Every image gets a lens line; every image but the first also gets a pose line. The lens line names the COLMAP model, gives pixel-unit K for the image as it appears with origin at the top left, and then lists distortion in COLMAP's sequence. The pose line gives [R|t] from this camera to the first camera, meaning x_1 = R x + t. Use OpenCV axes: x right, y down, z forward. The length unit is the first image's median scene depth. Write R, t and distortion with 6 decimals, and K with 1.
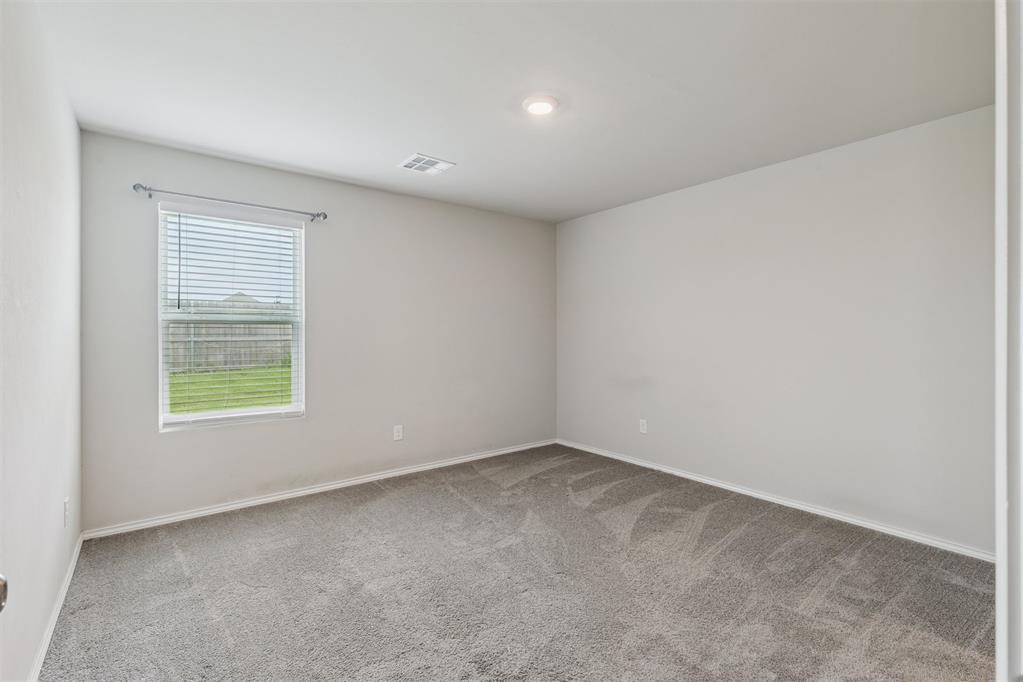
lens RADIAL K [[462.7, 0, 512.5], [0, 462.7, 332.7], [0, 0, 1]] dist [0.000891, 0.000009]
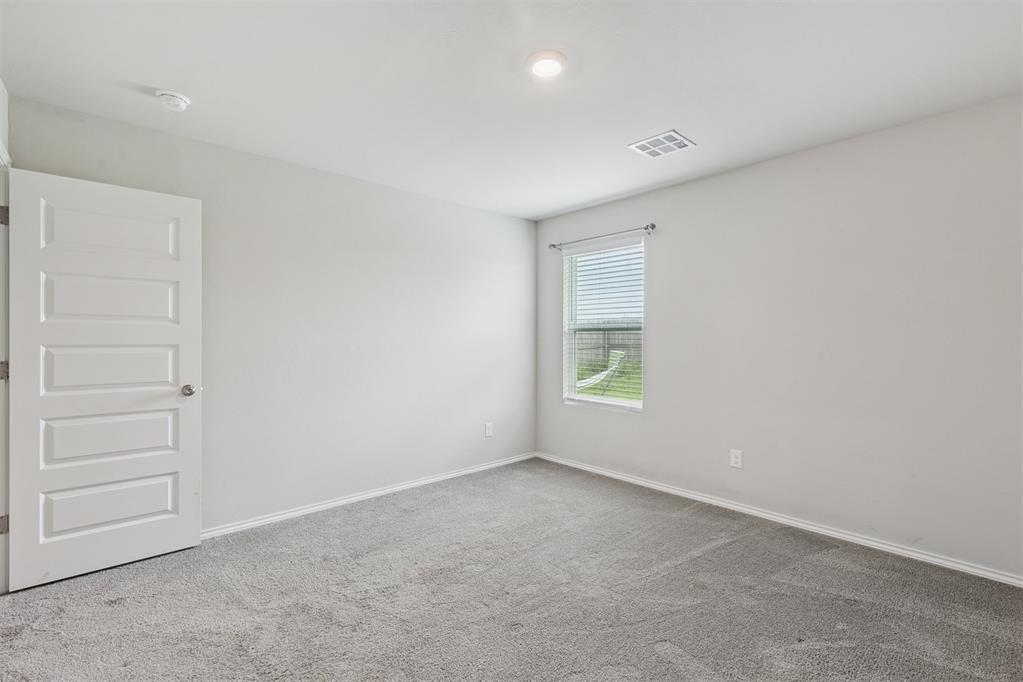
lens RADIAL K [[463.9, 0, 511.5], [0, 463.9, 341.0], [0, 0, 1]] dist [0.001351, 0.000151]
pose [[0.063976, 0.013470, -0.997861, 0.662878], [0.003508, 0.999900, 0.013722, -0.009356], [0.997945, -0.004379, 0.063923, 0.652198]]
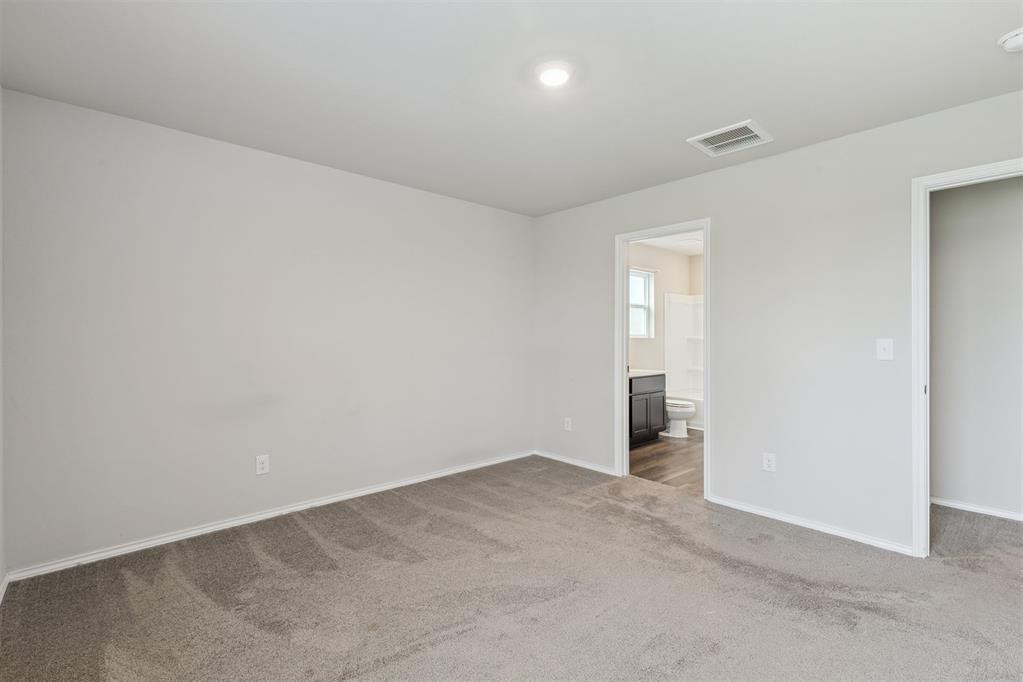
lens RADIAL K [[462.7, 0, 512.5], [0, 462.7, 332.7], [0, 0, 1]] dist [0.000891, 0.000009]
pose [[-0.071588, 0.005887, 0.997417, -0.596955], [0.000907, 0.999983, -0.005837, 0.001453], [-0.997434, 0.000487, -0.071592, 0.842435]]
